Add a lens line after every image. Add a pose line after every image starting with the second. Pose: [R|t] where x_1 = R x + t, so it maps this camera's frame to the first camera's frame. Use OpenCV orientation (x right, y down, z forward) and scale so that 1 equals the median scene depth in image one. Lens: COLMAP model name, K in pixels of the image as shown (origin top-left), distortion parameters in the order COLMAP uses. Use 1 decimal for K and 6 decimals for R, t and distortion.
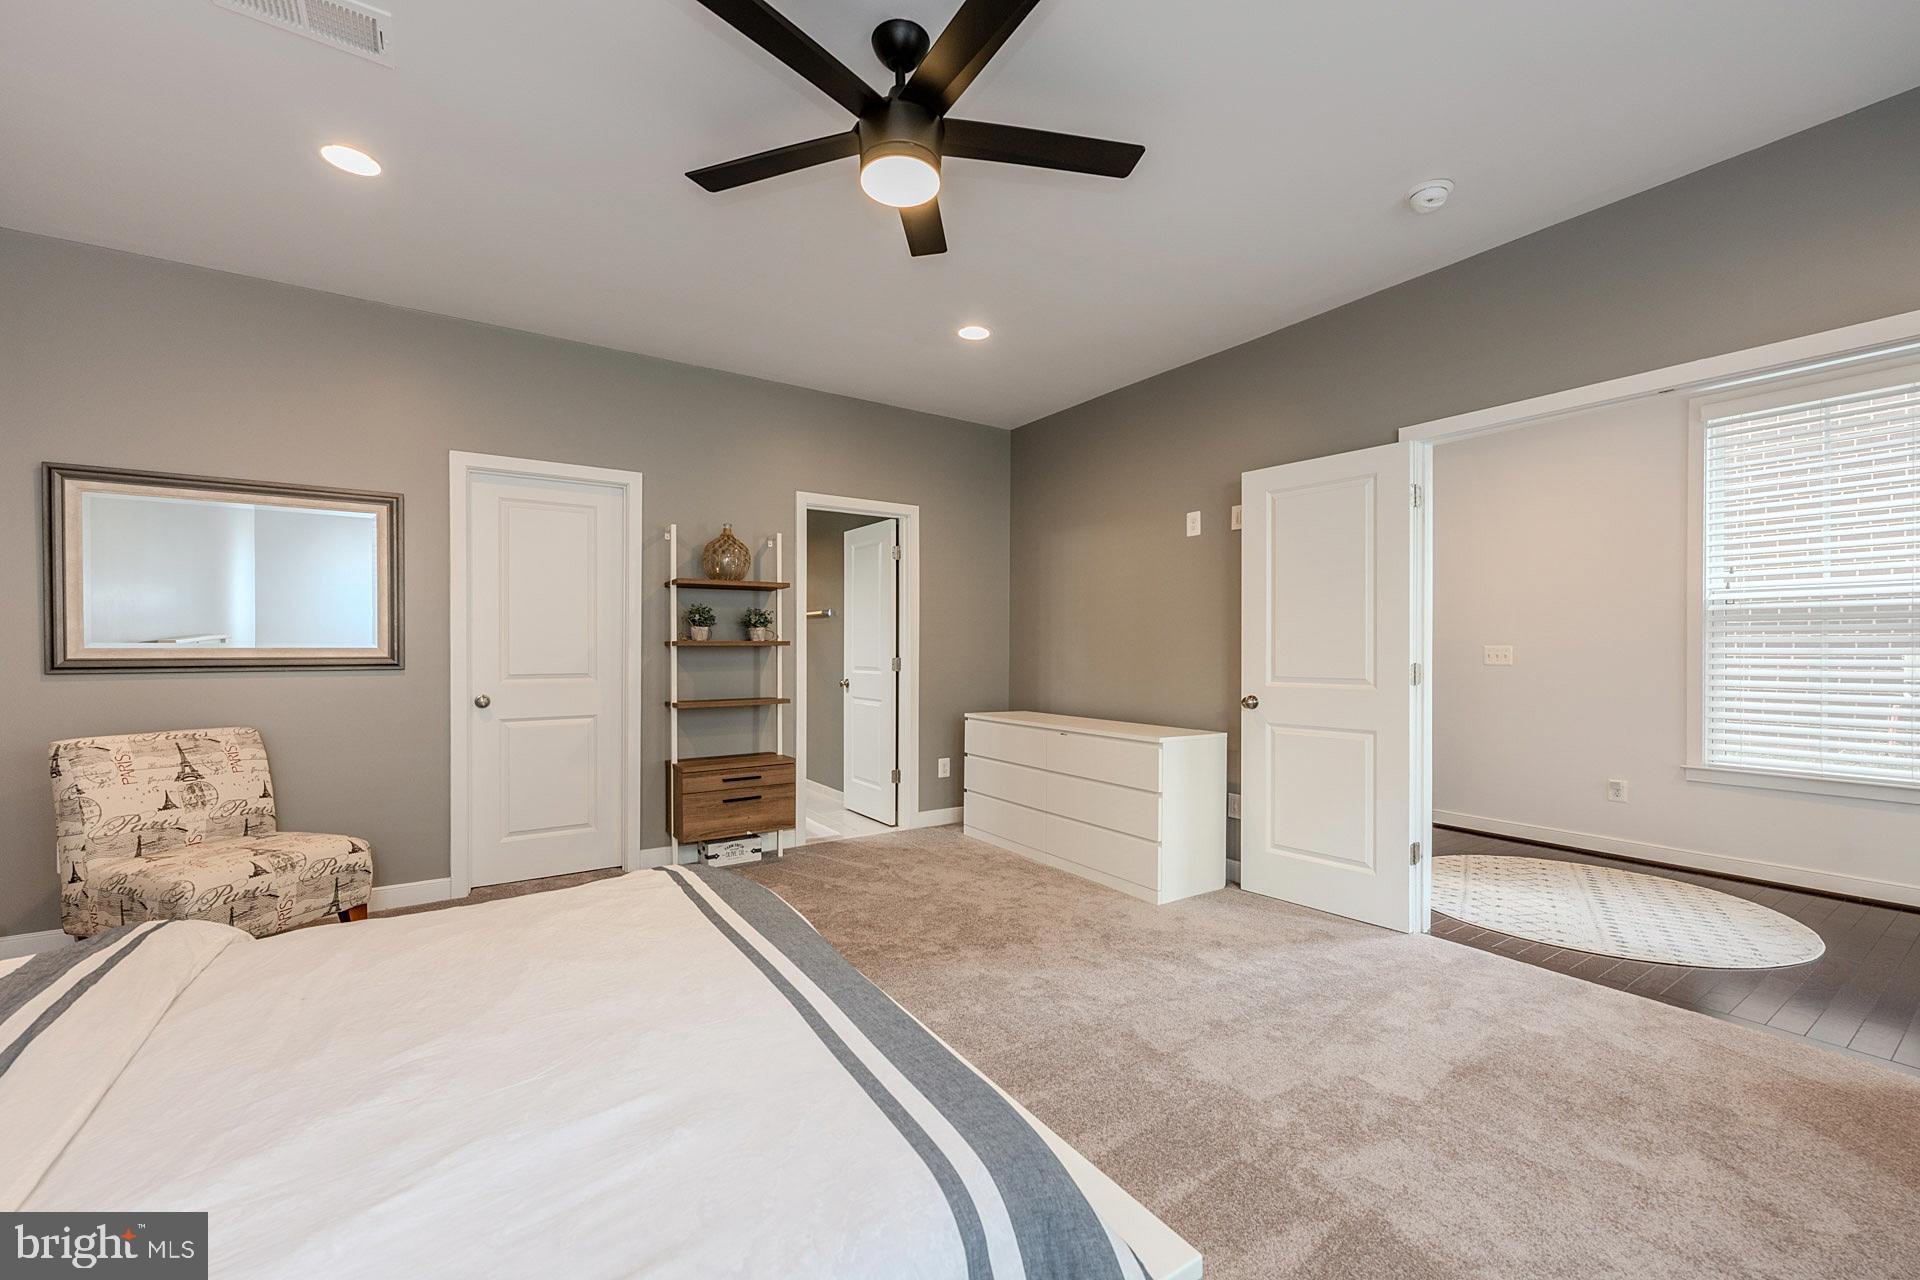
lens RADIAL K [[774.8, 0, 960.0], [0, 774.8, 640.0], [0, 0, 1]] dist [-0.000015, 0.000023]
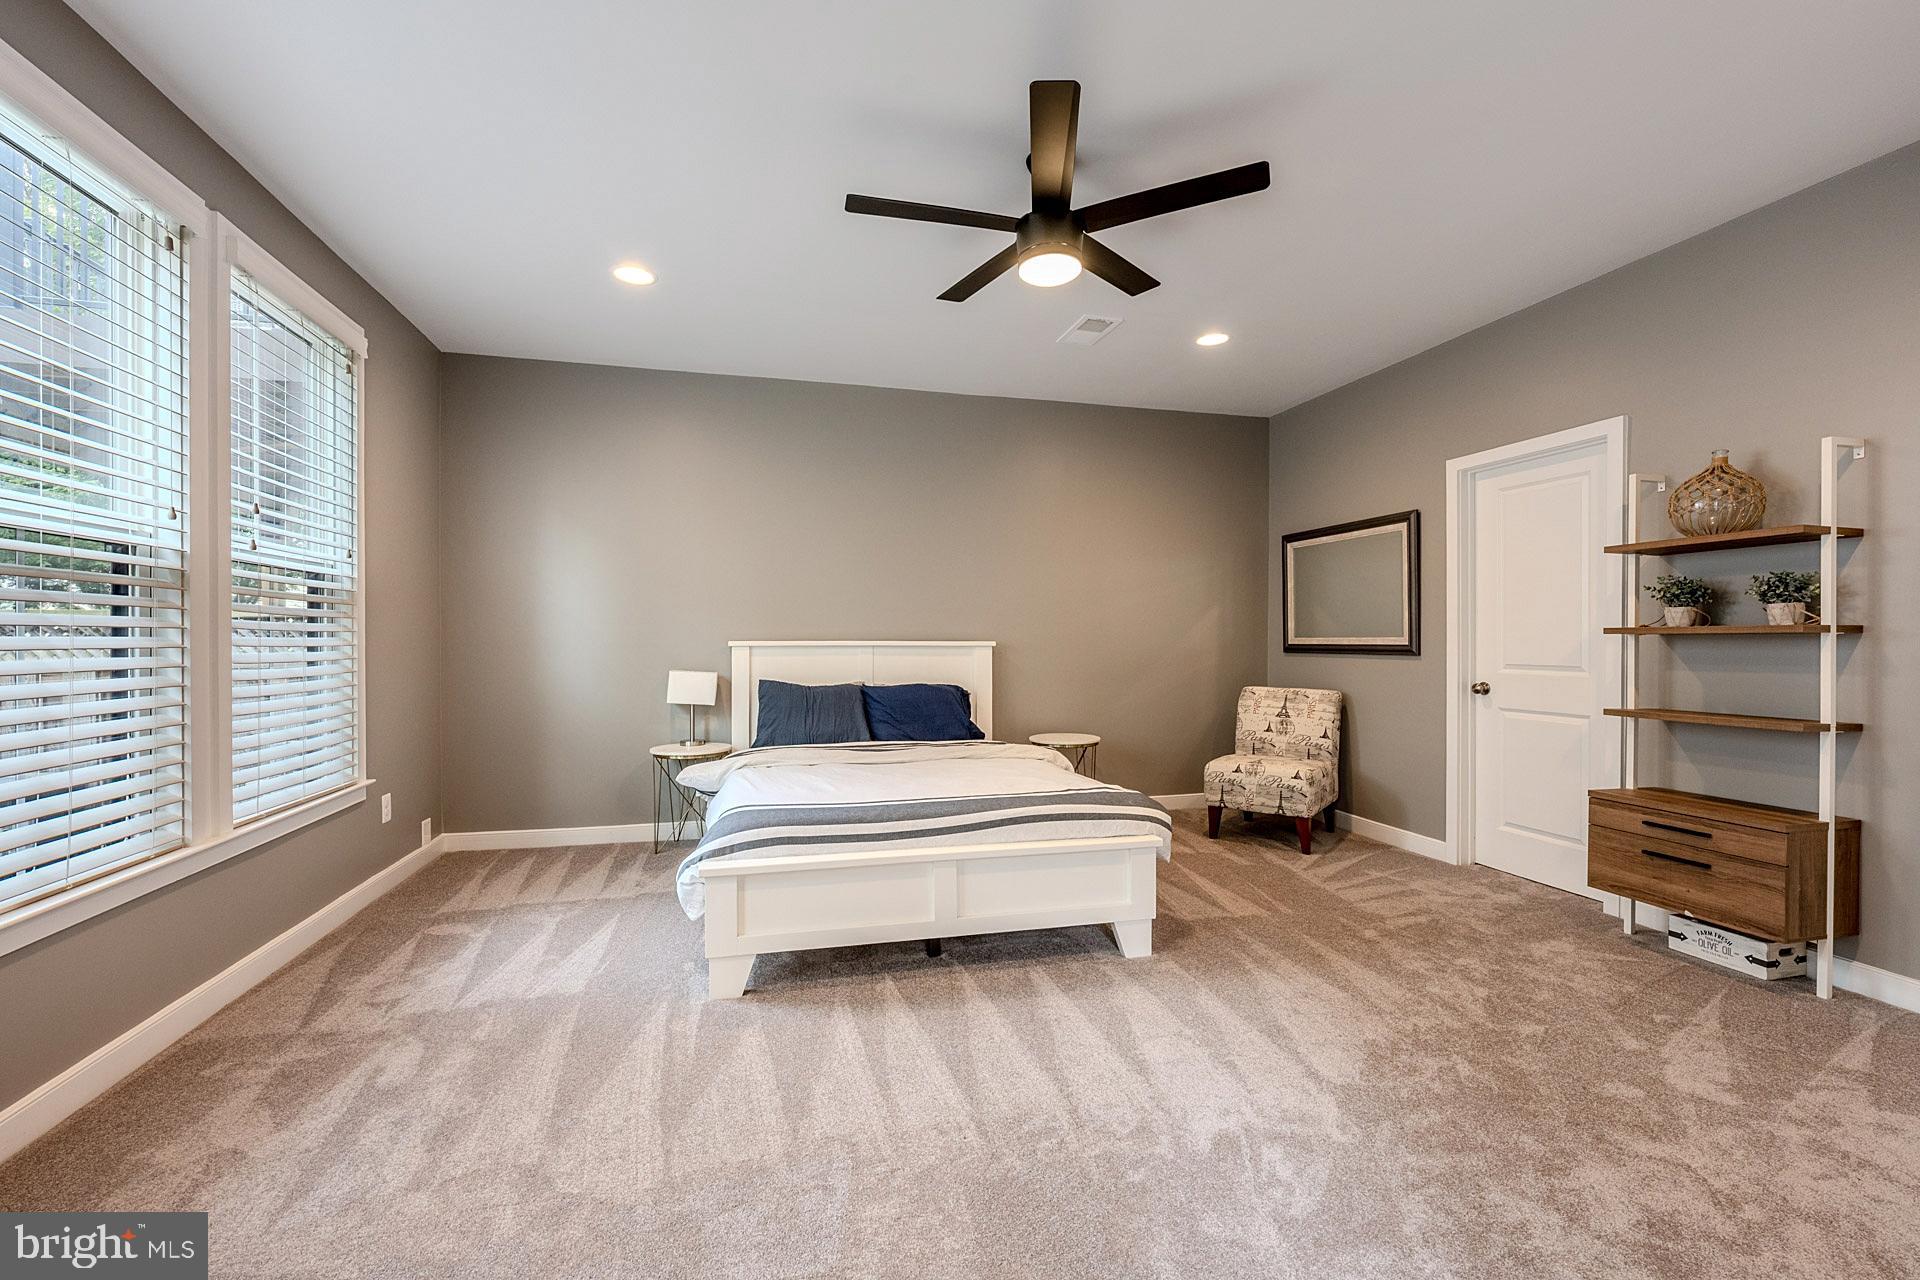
lens RADIAL K [[774.8, 0, 960.0], [0, 774.8, 640.0], [0, 0, 1]] dist [-0.000015, 0.000023]
pose [[-0.322644, 0.000165, -0.946520, 0.601660], [0.007042, 0.999973, -0.002227, 0.010626], [0.946494, -0.007384, -0.322636, 0.666166]]
